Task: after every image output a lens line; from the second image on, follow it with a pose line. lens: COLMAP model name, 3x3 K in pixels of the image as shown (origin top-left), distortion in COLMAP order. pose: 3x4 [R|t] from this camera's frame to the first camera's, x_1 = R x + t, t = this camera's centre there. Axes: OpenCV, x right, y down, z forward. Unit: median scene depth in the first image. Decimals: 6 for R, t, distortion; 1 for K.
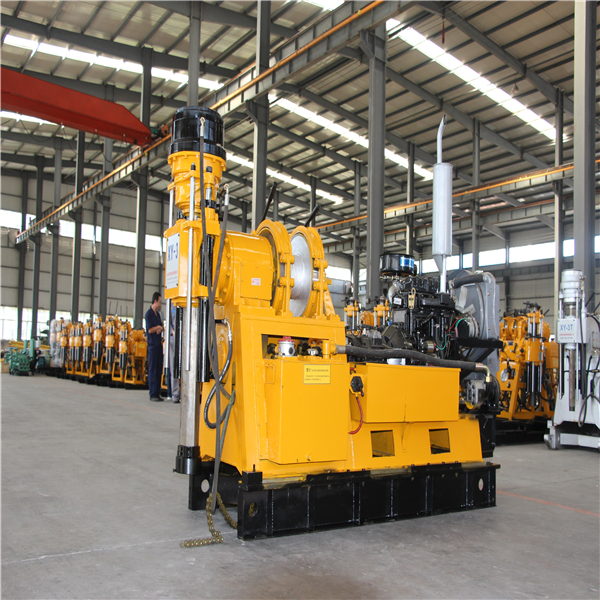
lens RADIAL K [[604.8, 0, 306.4], [0, 604.8, 365.7], [0, 0, 1]] dist [-0.036998, 0.023526]
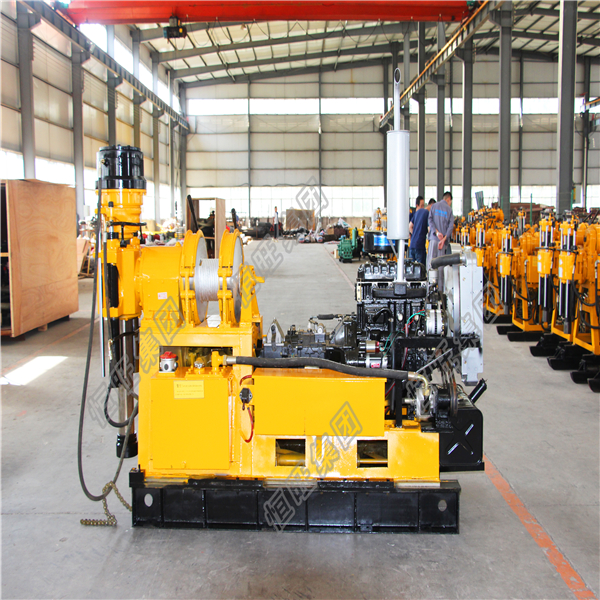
lens RADIAL K [[602.0, 0, 301.8], [0, 602.0, 285.5], [0, 0, 1]] dist [-0.055858, 0.083741]
pose [[0.808853, 0.017691, -0.587745, 0.333788], [0.038660, 0.995785, 0.083176, -0.104203], [0.586739, -0.090000, 0.804759, 0.120068]]
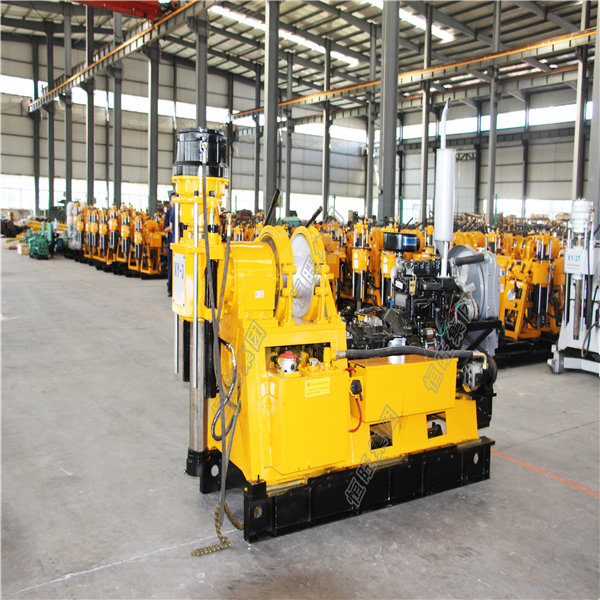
lens RADIAL K [[602.0, 0, 301.8], [0, 602.0, 285.5], [0, 0, 1]] dist [-0.055858, 0.083741]
pose [[0.999467, 0.000582, -0.032639, 0.010245], [0.002731, 0.994845, 0.101369, -0.113376], [0.032530, -0.101404, 0.994313, -0.010812]]
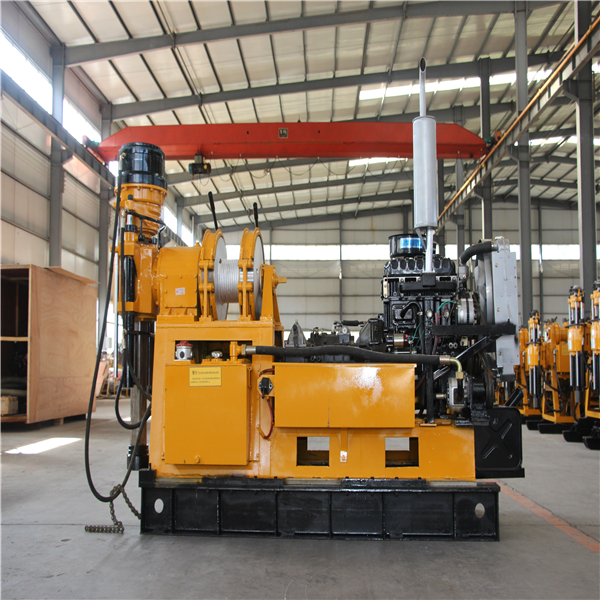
lens RADIAL K [[606.3, 0, 304.9], [0, 606.3, 378.0], [0, 0, 1]] dist [-0.050160, 0.037132]
pose [[0.791812, -0.039680, -0.609474, 0.317824], [0.035565, 0.999190, -0.018848, 0.017126], [0.609728, -0.006751, 0.792582, 0.130345]]
